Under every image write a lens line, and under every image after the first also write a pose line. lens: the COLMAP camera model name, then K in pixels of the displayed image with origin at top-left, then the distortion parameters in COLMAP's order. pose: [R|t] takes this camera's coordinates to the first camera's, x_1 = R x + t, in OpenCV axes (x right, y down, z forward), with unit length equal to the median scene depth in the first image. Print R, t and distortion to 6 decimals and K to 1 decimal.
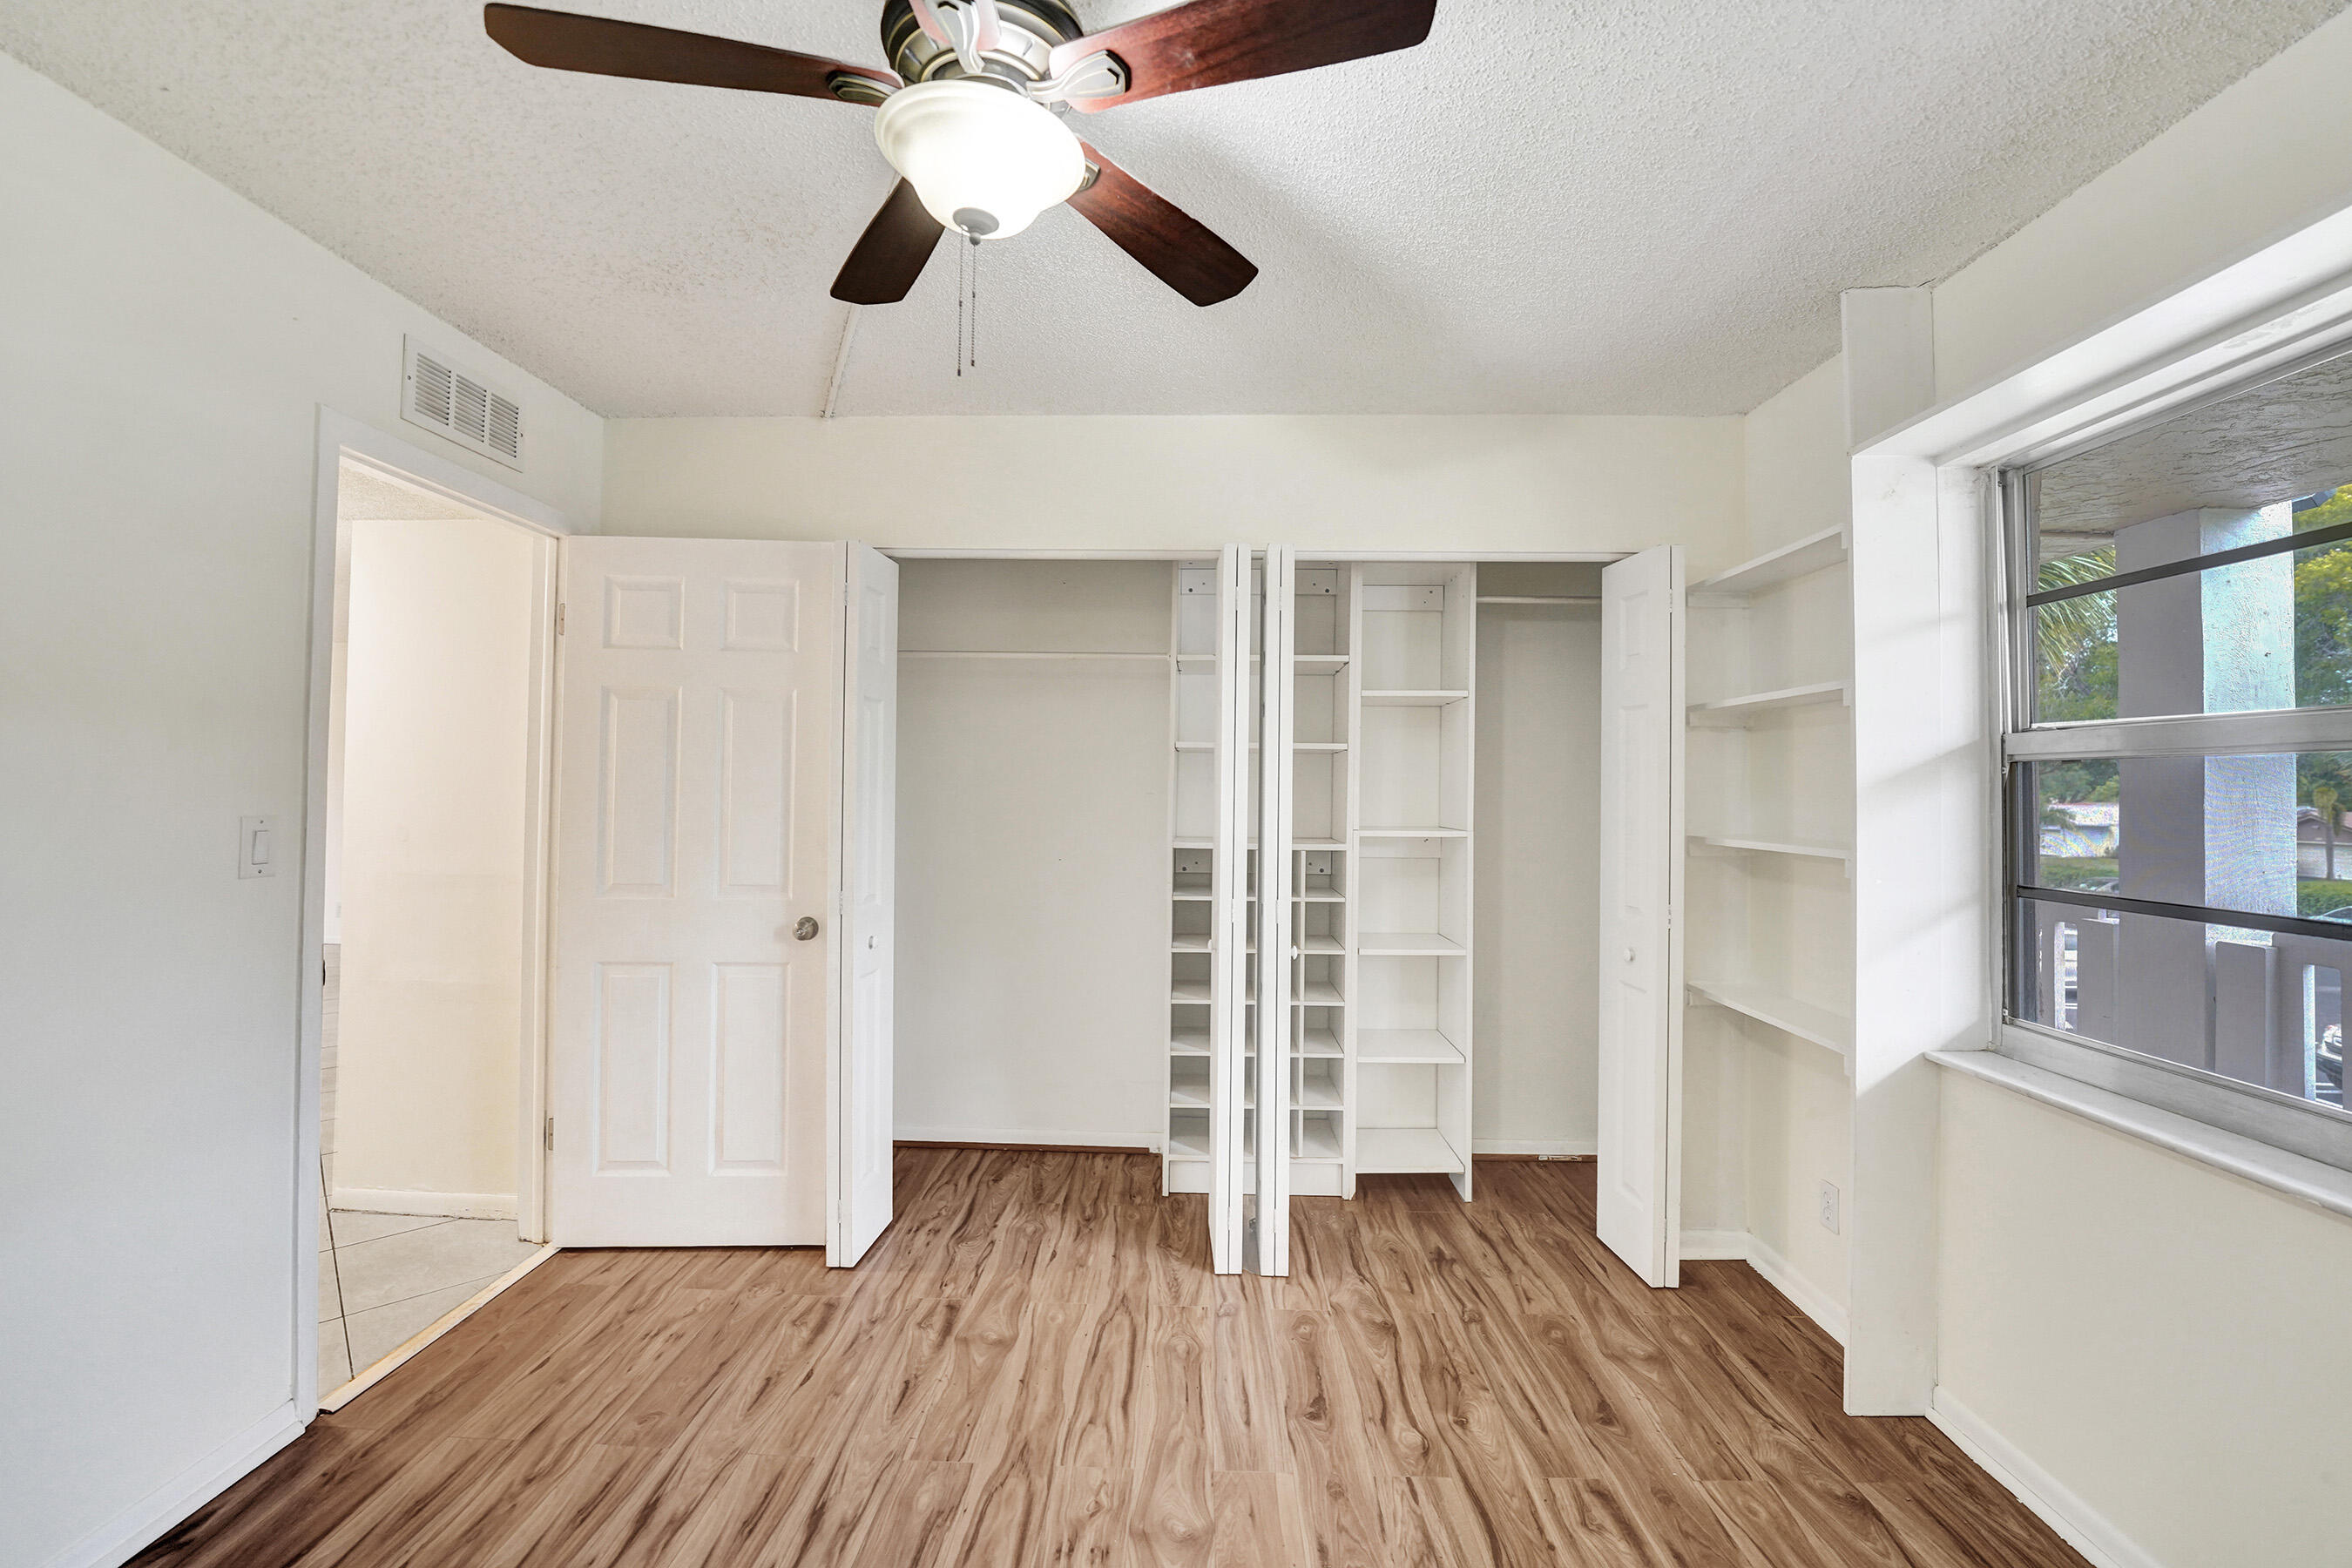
lens RADIAL K [[967.3, 0, 1170.6], [0, 967.3, 760.6], [0, 0, 1]] dist [-0.026010, 0.004128]
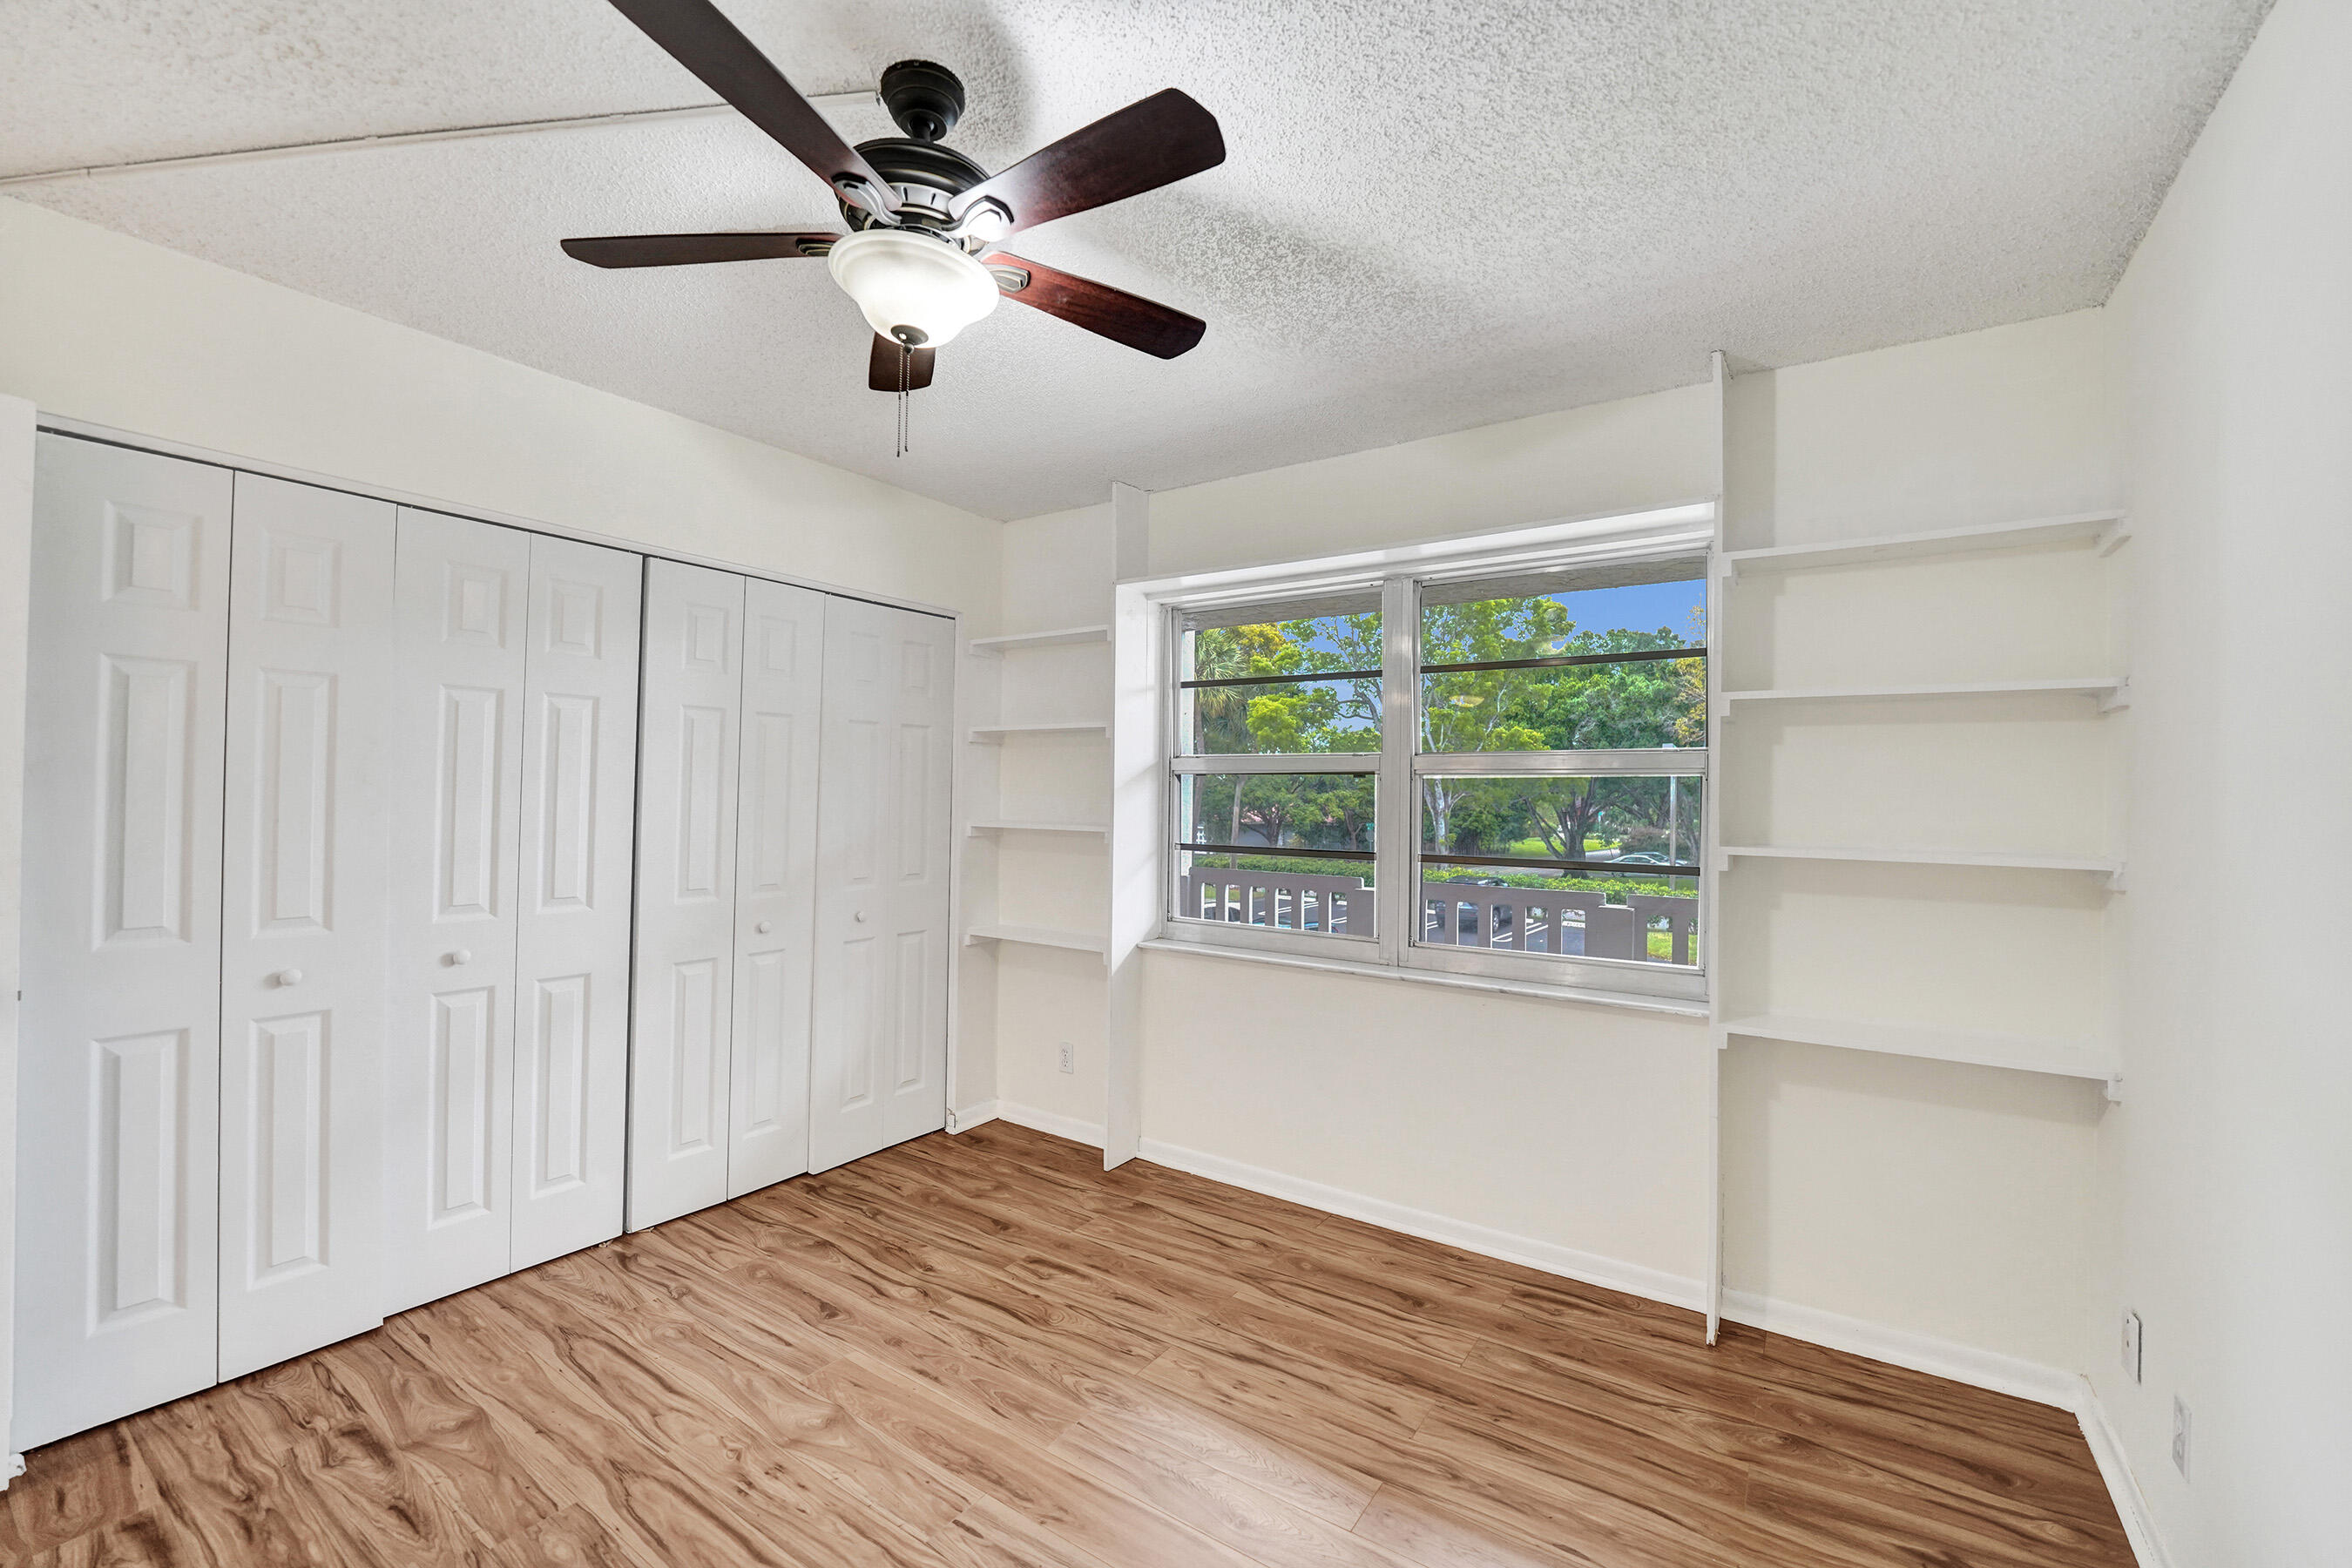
lens RADIAL K [[967.3, 0, 1170.6], [0, 967.3, 760.6], [0, 0, 1]] dist [-0.026010, 0.004128]
pose [[0.544074, 0.027230, 0.838595, -0.625539], [-0.034931, 0.999342, -0.009787, -0.006709], [-0.838310, -0.023968, 0.544667, 0.015066]]
